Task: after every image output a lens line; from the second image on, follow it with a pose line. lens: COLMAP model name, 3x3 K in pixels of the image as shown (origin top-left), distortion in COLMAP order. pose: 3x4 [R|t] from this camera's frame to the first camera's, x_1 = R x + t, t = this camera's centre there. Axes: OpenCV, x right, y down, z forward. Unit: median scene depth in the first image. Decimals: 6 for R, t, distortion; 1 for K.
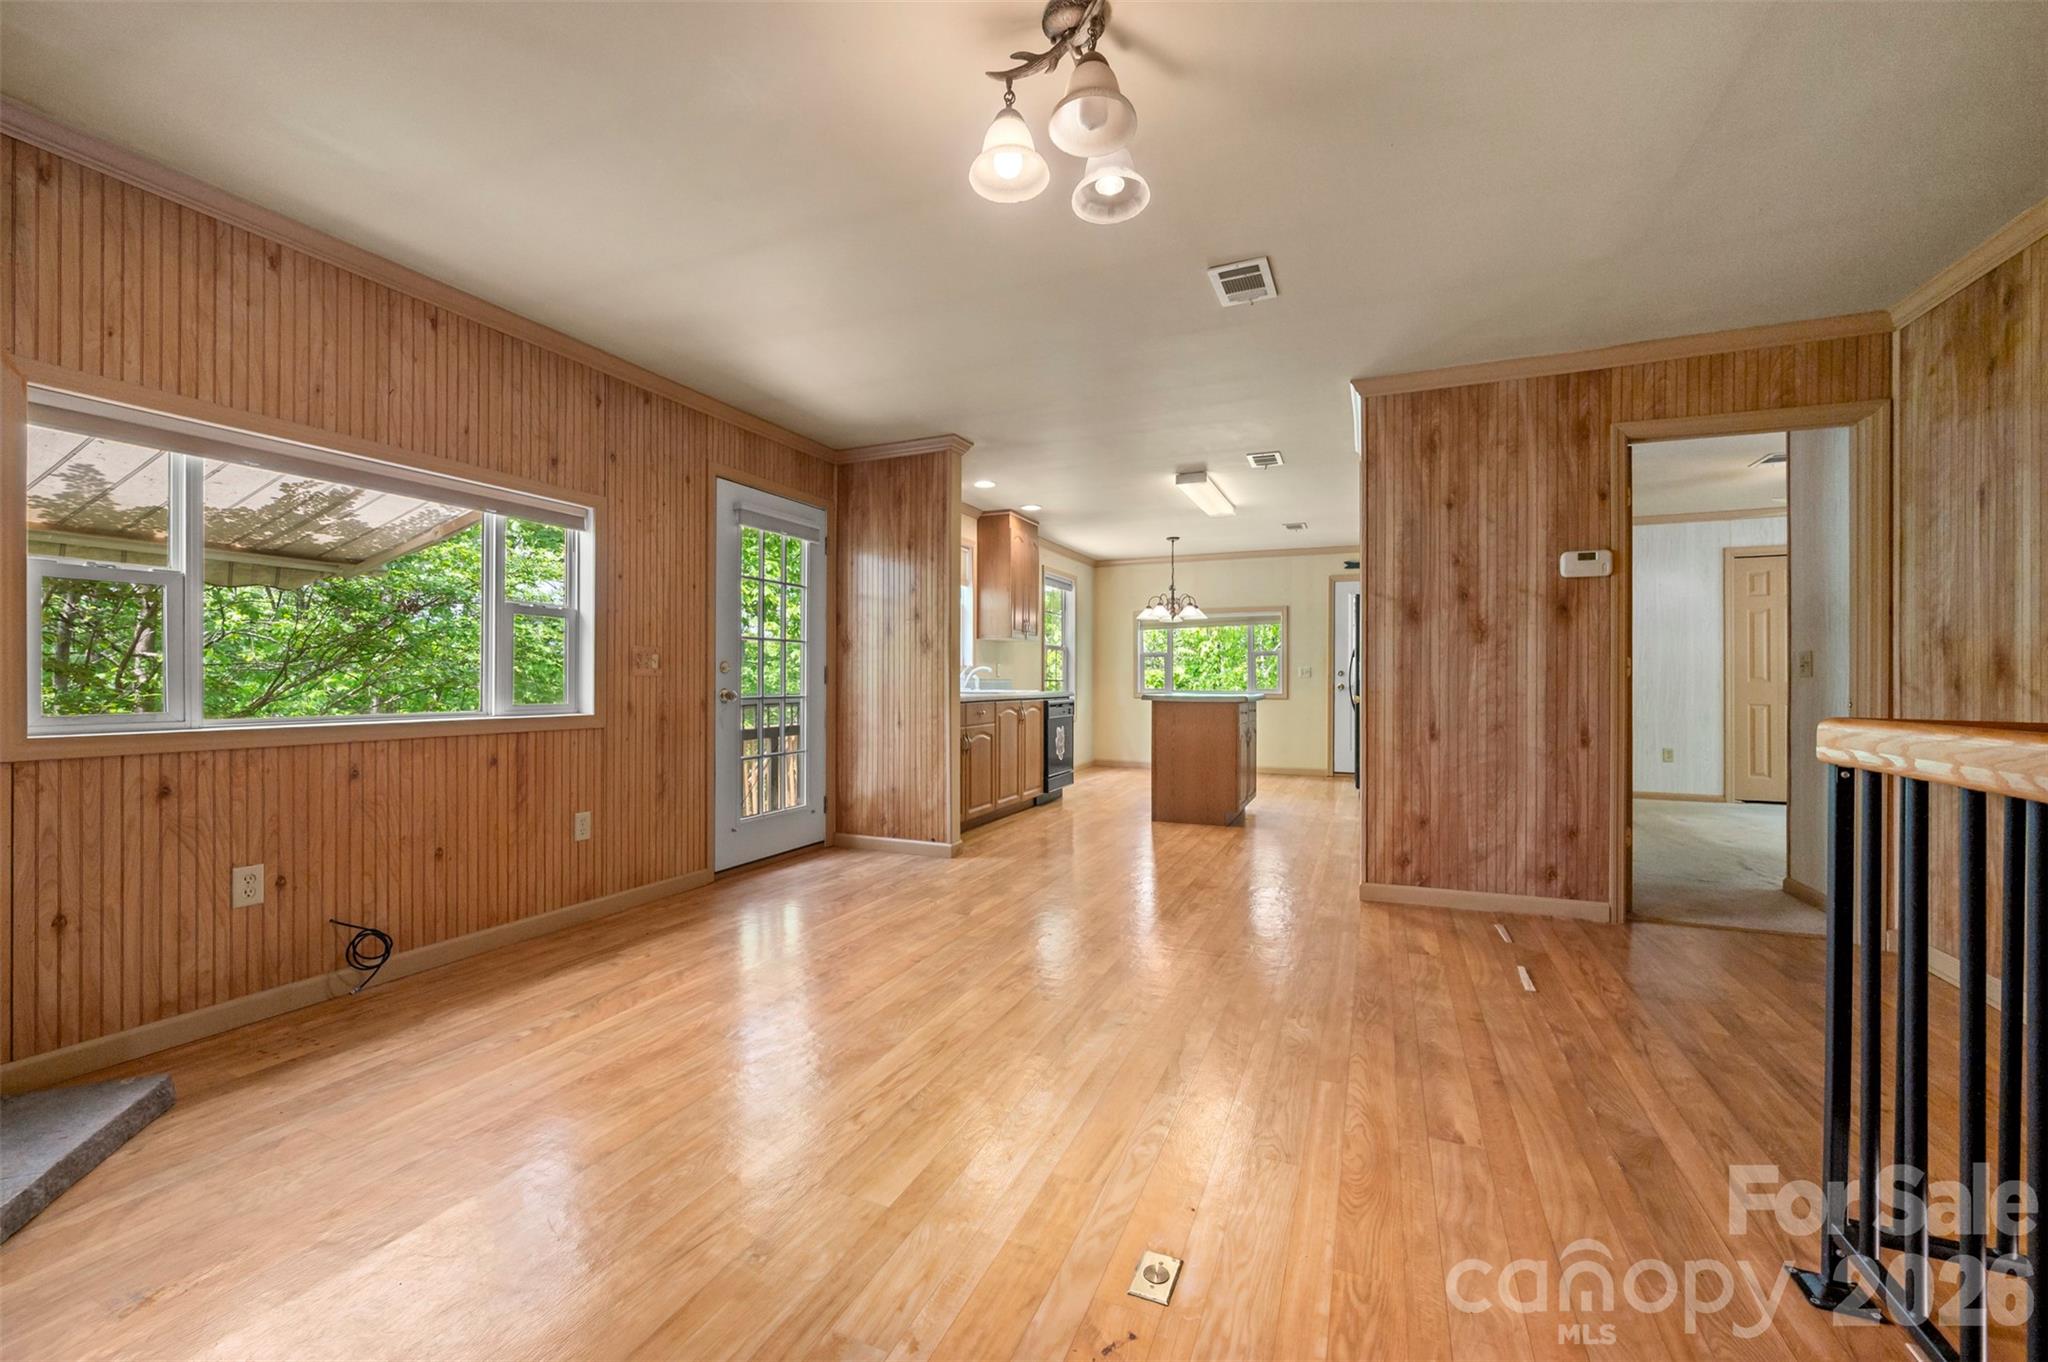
lens RADIAL K [[821.5, 0, 1030.5], [0, 821.5, 678.4], [0, 0, 1]] dist [0.003039, 0.000320]
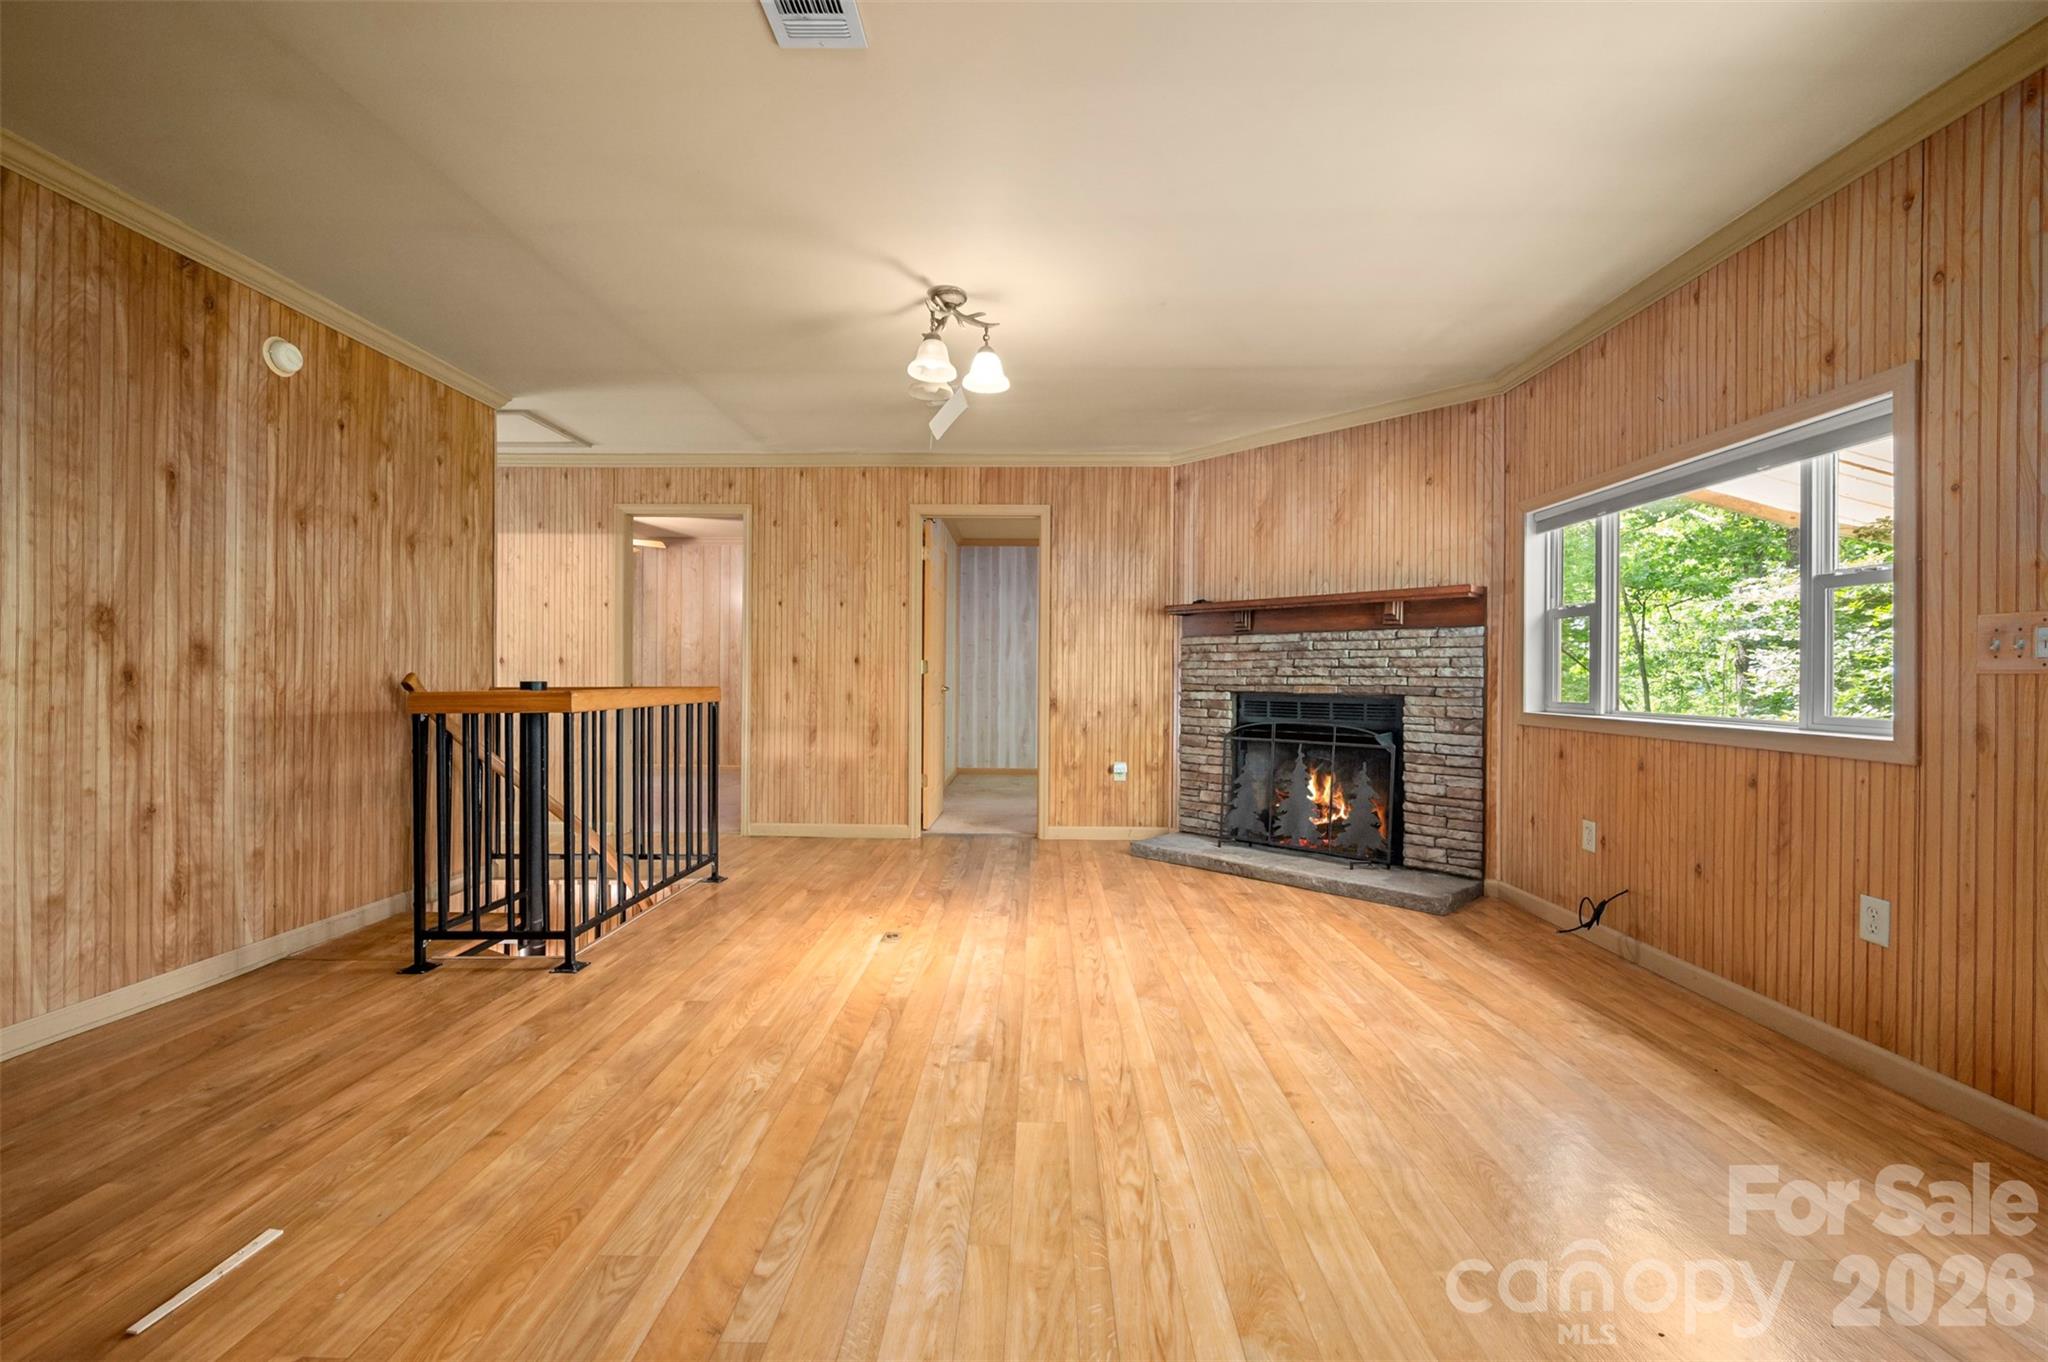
lens RADIAL K [[827.5, 0, 1011.8], [0, 827.5, 682.3], [0, 0, 1]] dist [0.001024, 0.000006]
pose [[-0.932465, -0.004433, -0.361233, 0.280075], [-0.006636, 0.999966, 0.004858, 0.003994], [0.361200, 0.006927, -0.932463, 1.352866]]
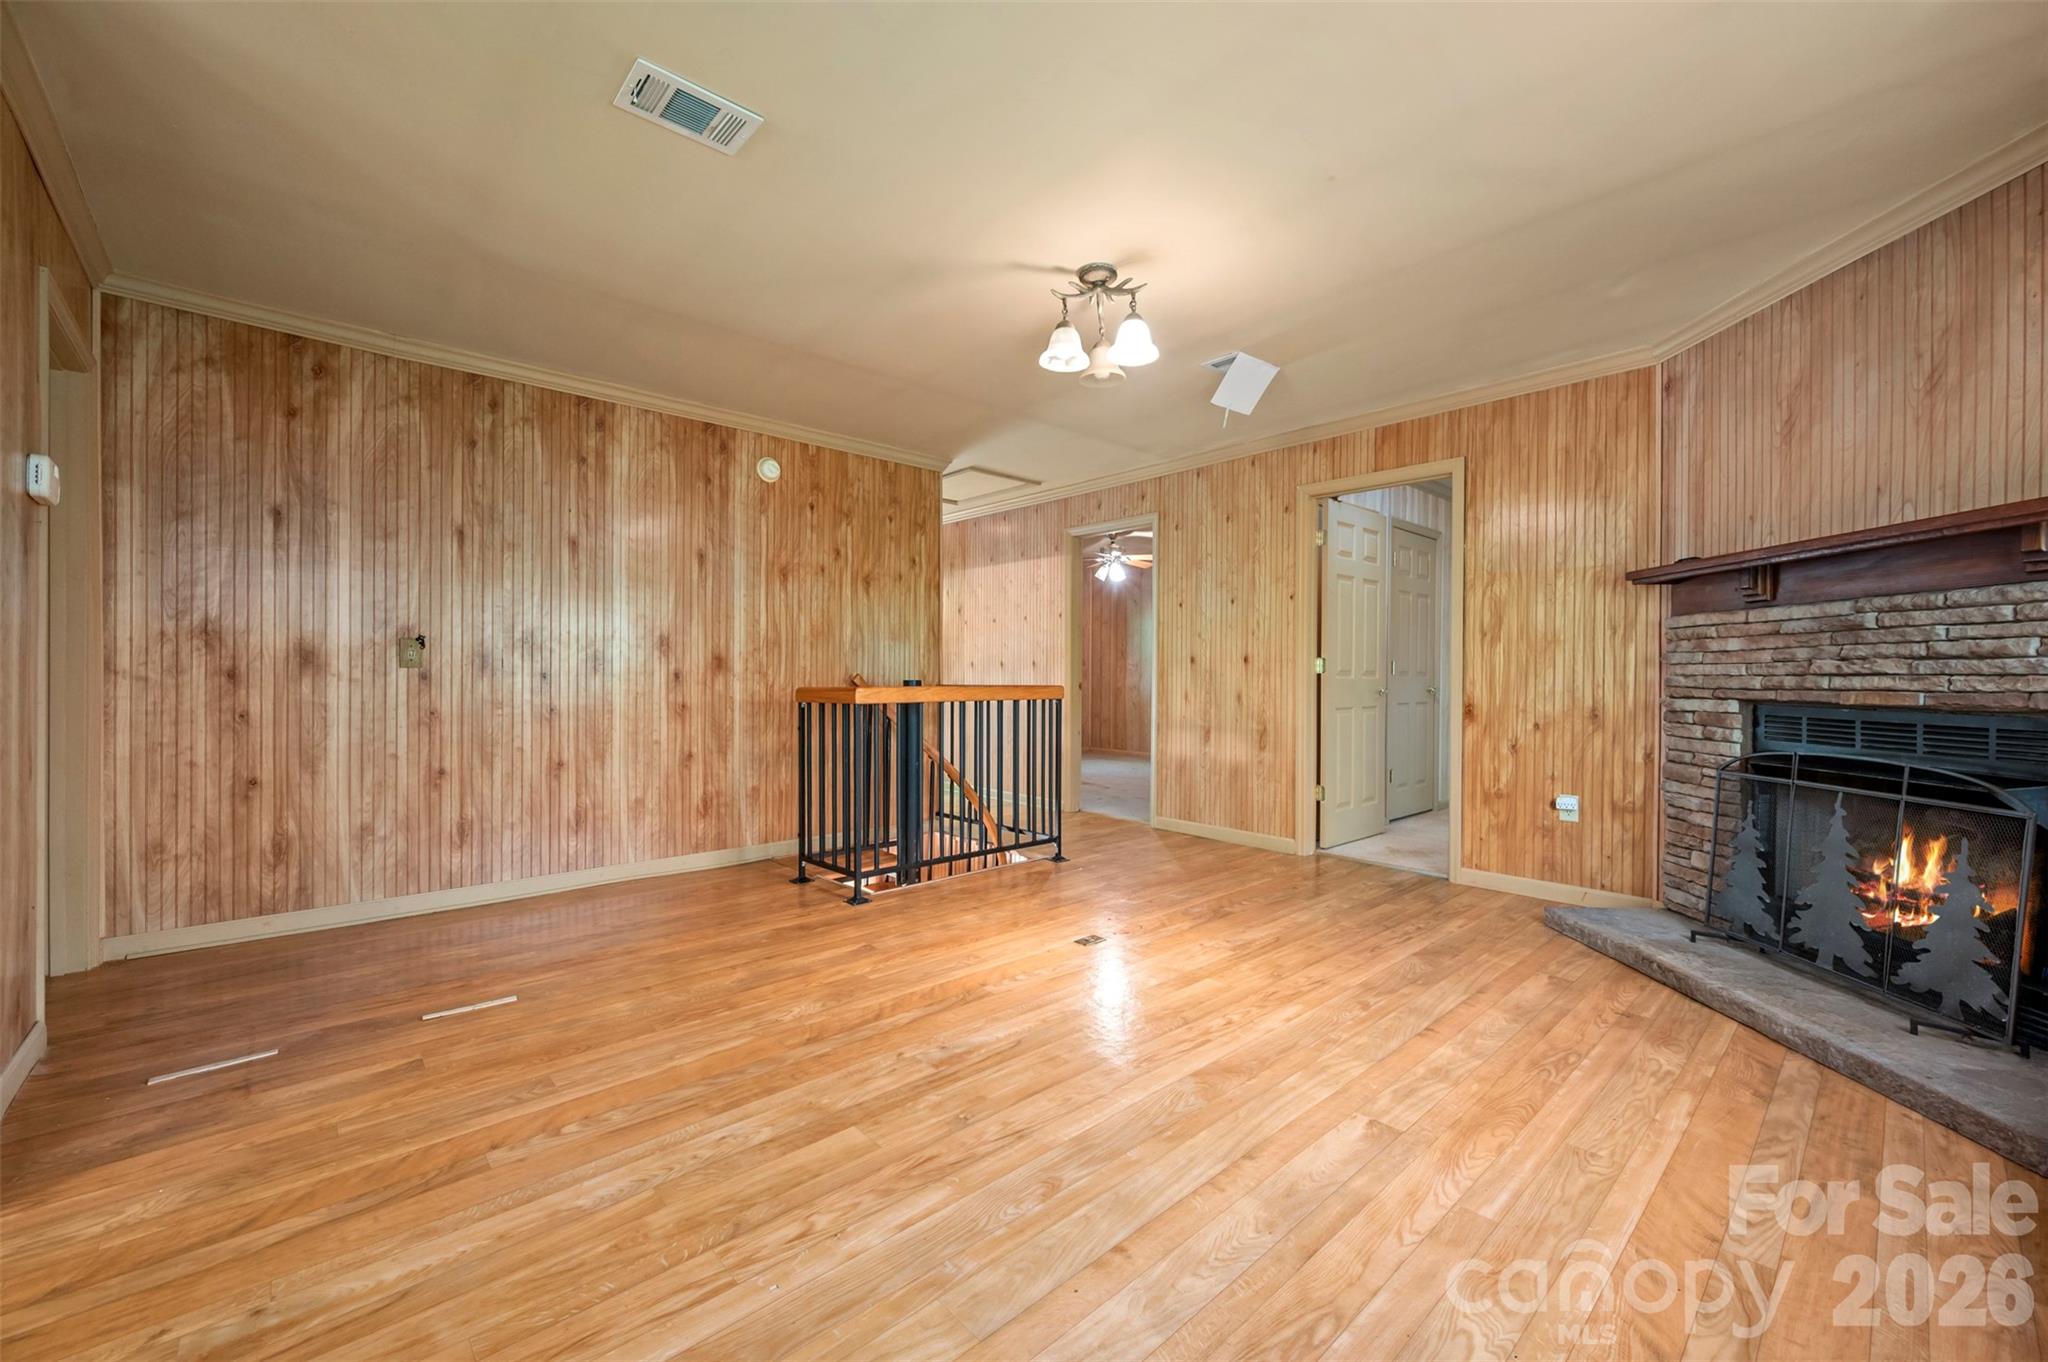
lens RADIAL K [[802.5, 0, 1024.0], [0, 802.5, 681.0], [0, 0, 1]] dist [0.002119, 0.000324]
pose [[-0.907140, -0.008586, 0.420742, -0.248984], [-0.005710, 0.999951, 0.008096, 0.001739], [-0.420791, 0.004942, -0.907144, 1.272224]]
